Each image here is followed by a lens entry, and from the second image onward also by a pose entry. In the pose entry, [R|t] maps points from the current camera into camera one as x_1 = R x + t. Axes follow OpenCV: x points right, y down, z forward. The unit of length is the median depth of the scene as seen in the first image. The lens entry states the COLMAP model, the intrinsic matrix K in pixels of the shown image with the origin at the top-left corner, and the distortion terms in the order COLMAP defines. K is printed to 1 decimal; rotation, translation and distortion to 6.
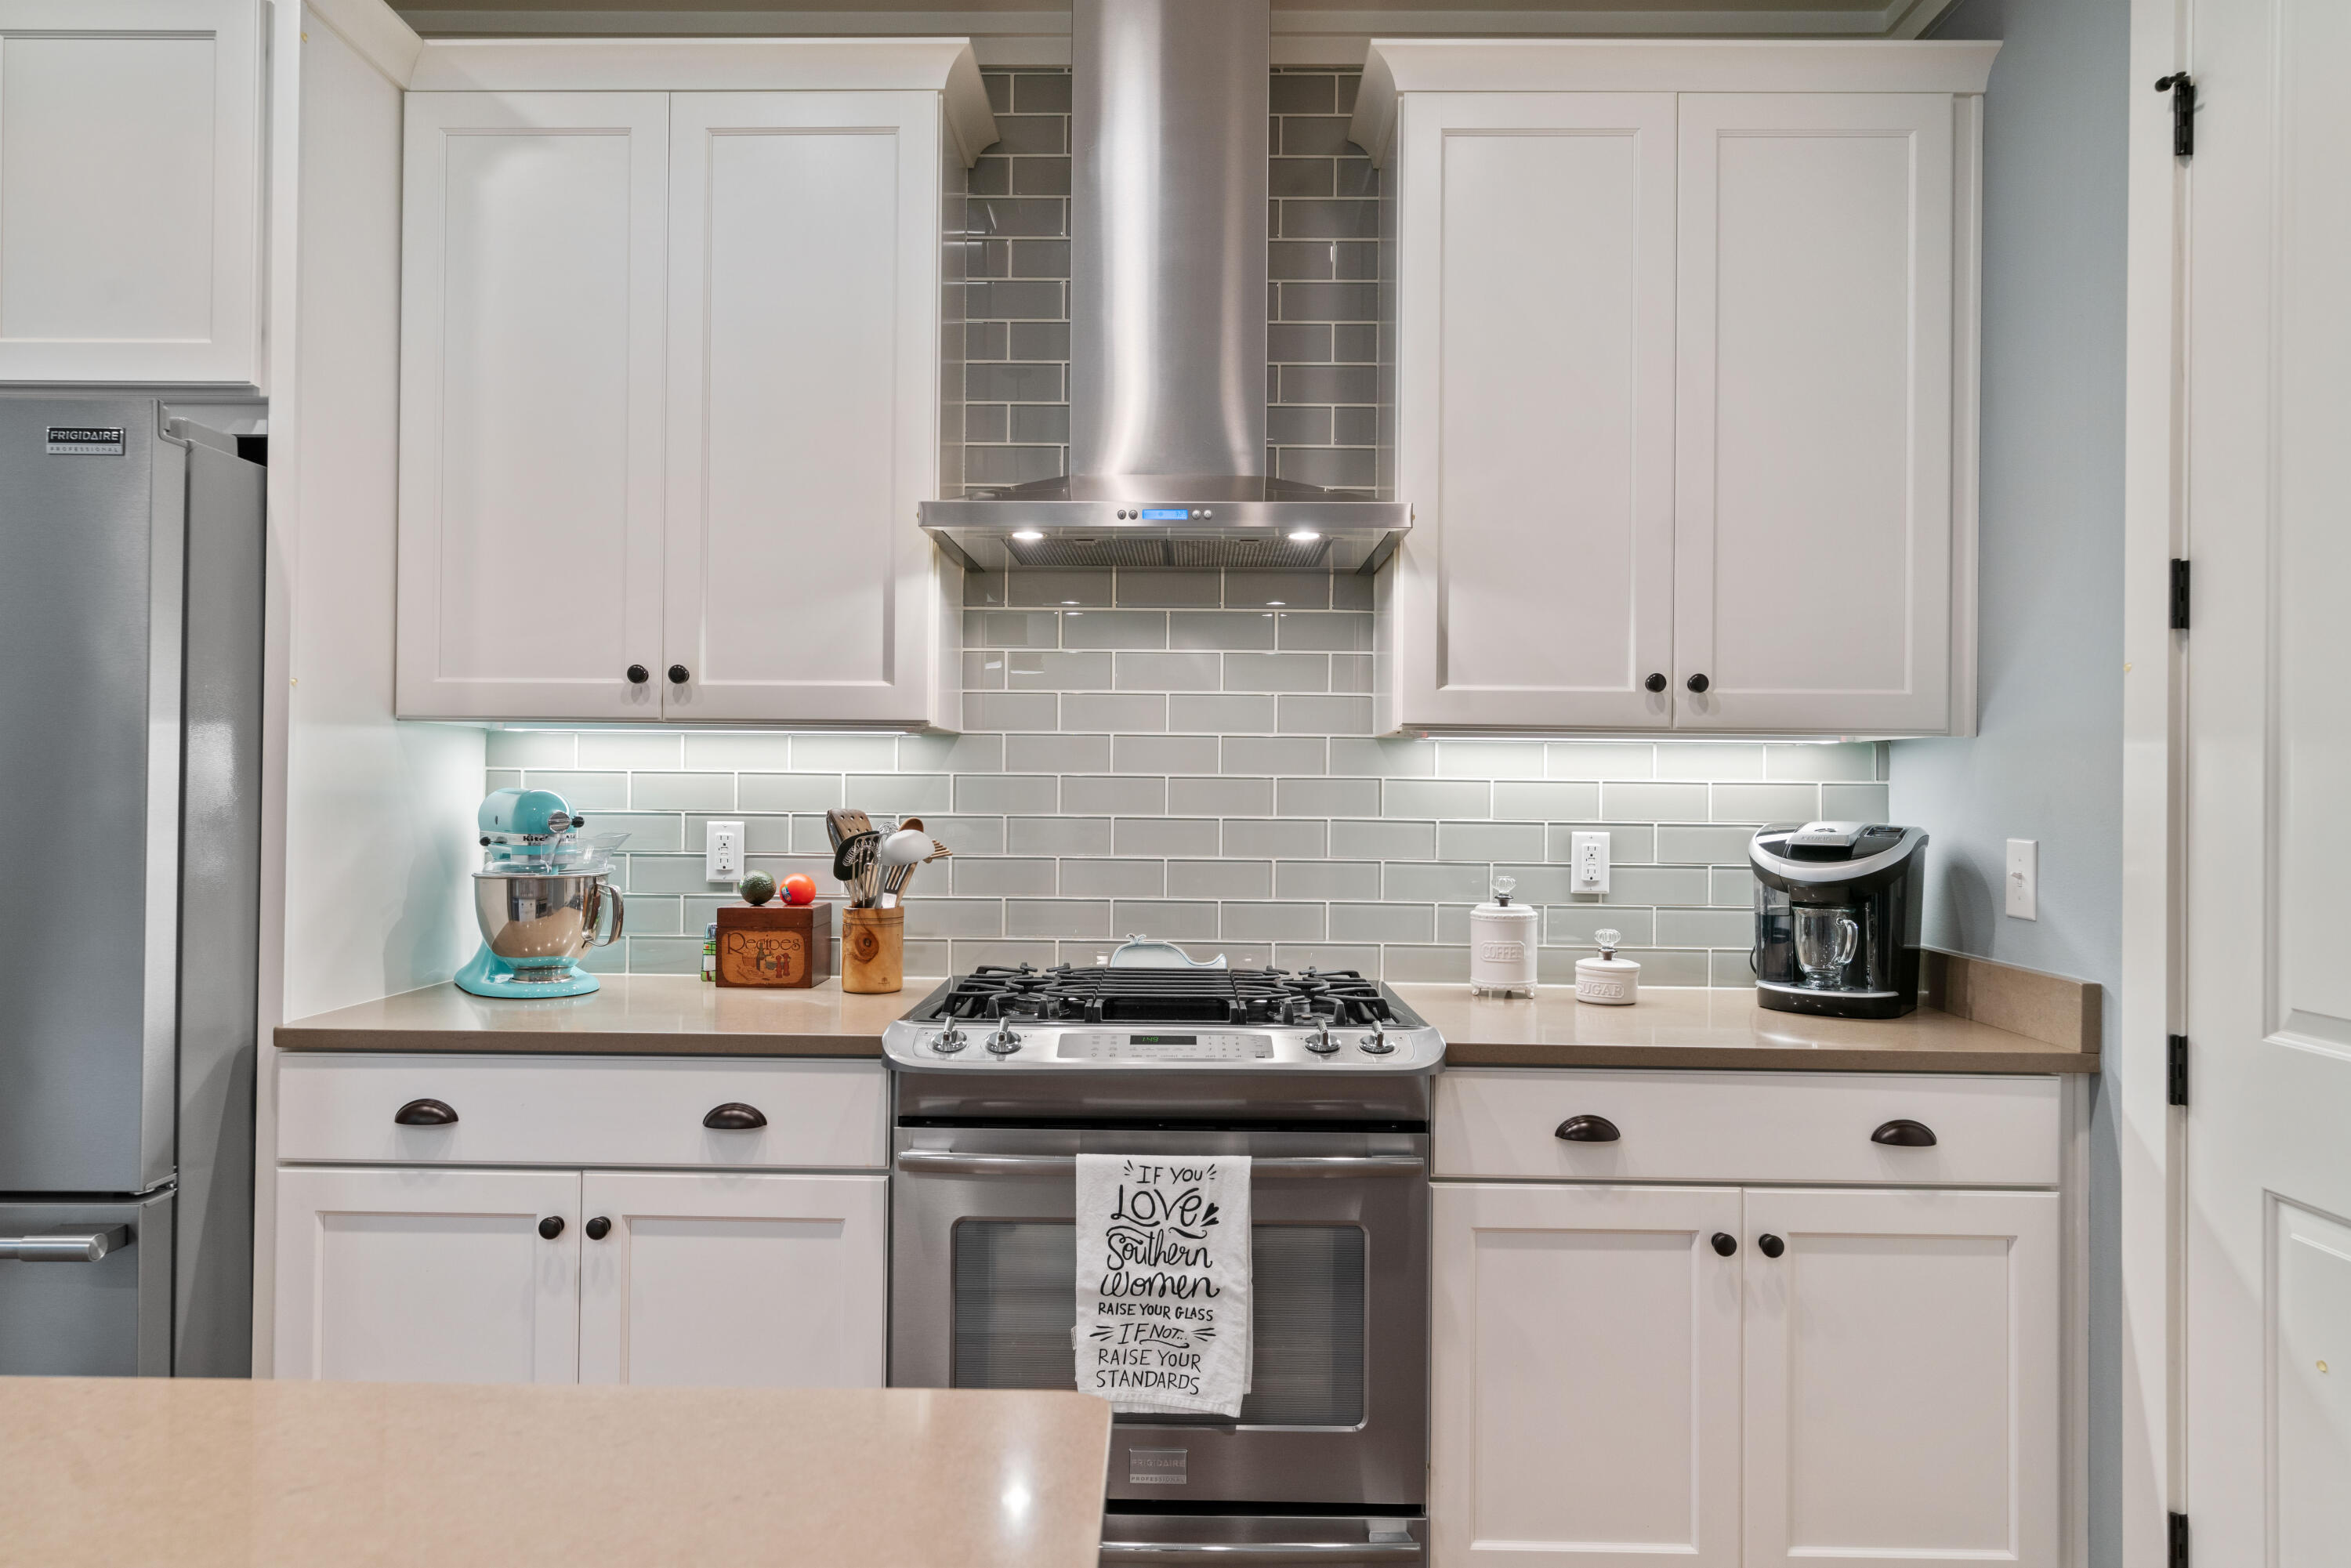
lens RADIAL K [[1483.4, 0, 1170.6], [0, 1483.4, 775.9], [0, 0, 1]] dist [-0.001221, 0.001365]
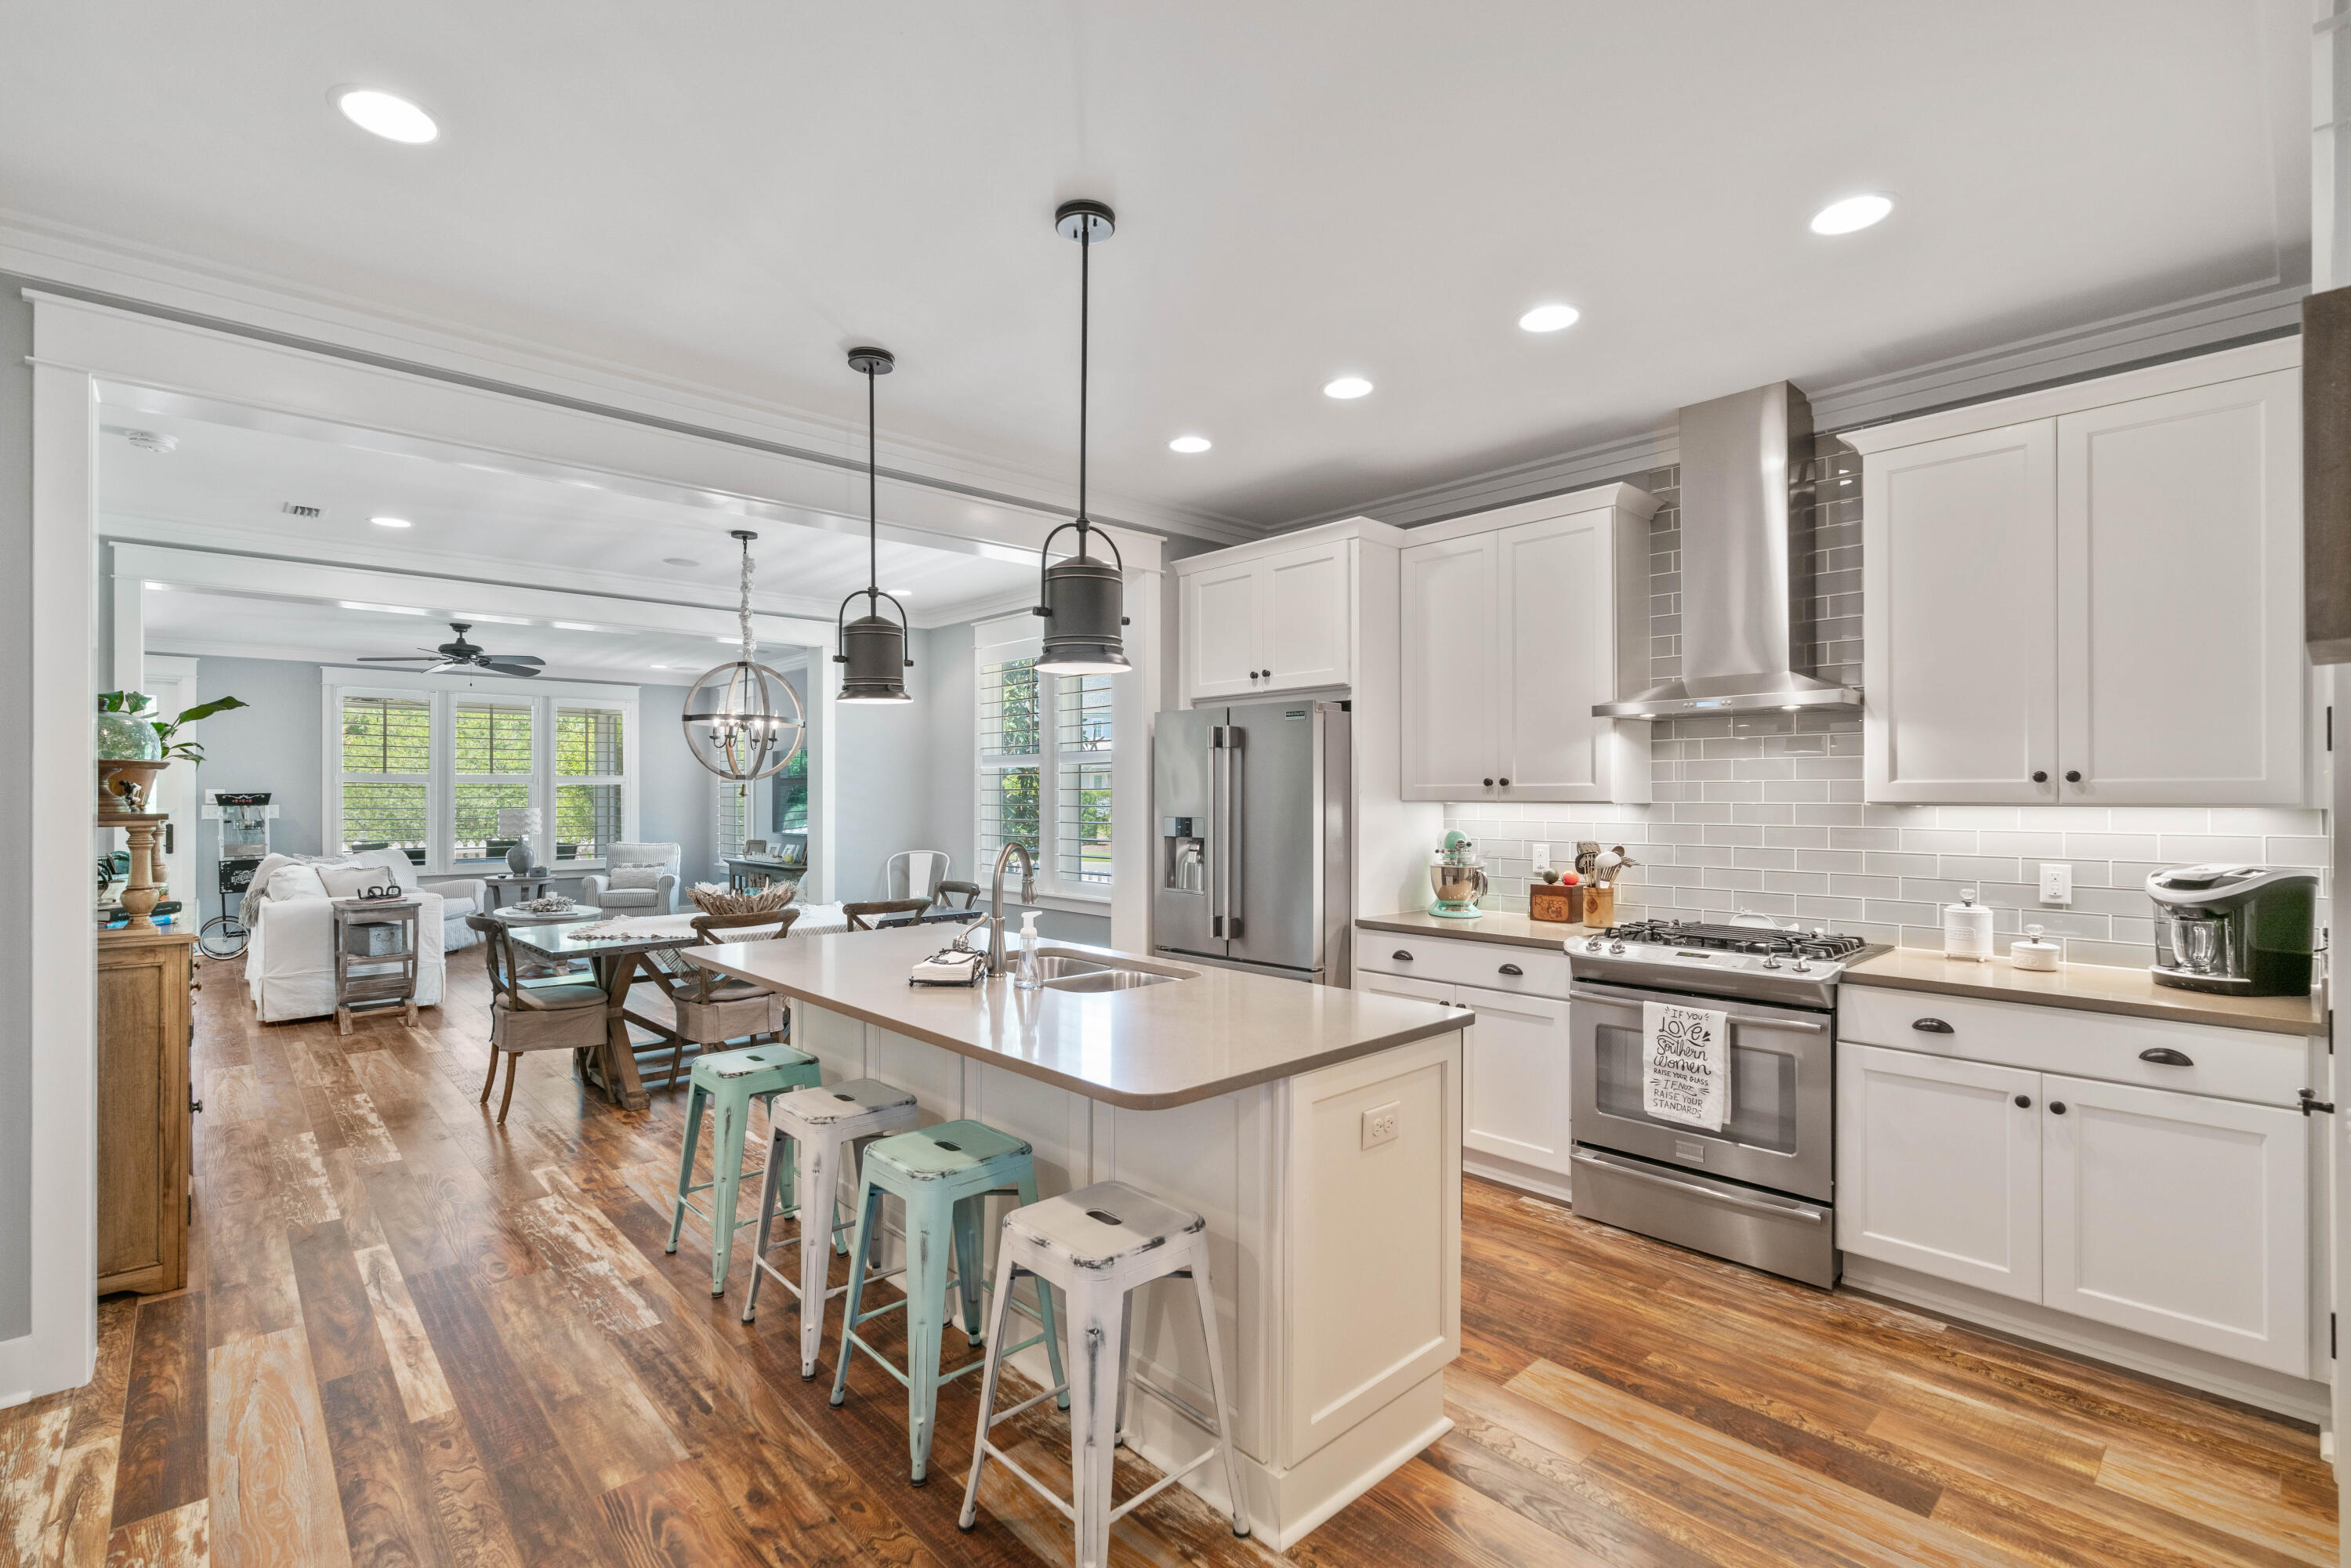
lens RADIAL K [[1053.5, 0, 1165.5], [0, 1053.5, 785.7], [0, 0, 1]] dist [-0.008139, 0.000340]
pose [[0.687201, -0.016431, -0.726281, 0.497968], [0.012371, 0.999864, -0.010915, -0.051281], [0.726362, -0.001484, 0.687311, -0.513859]]
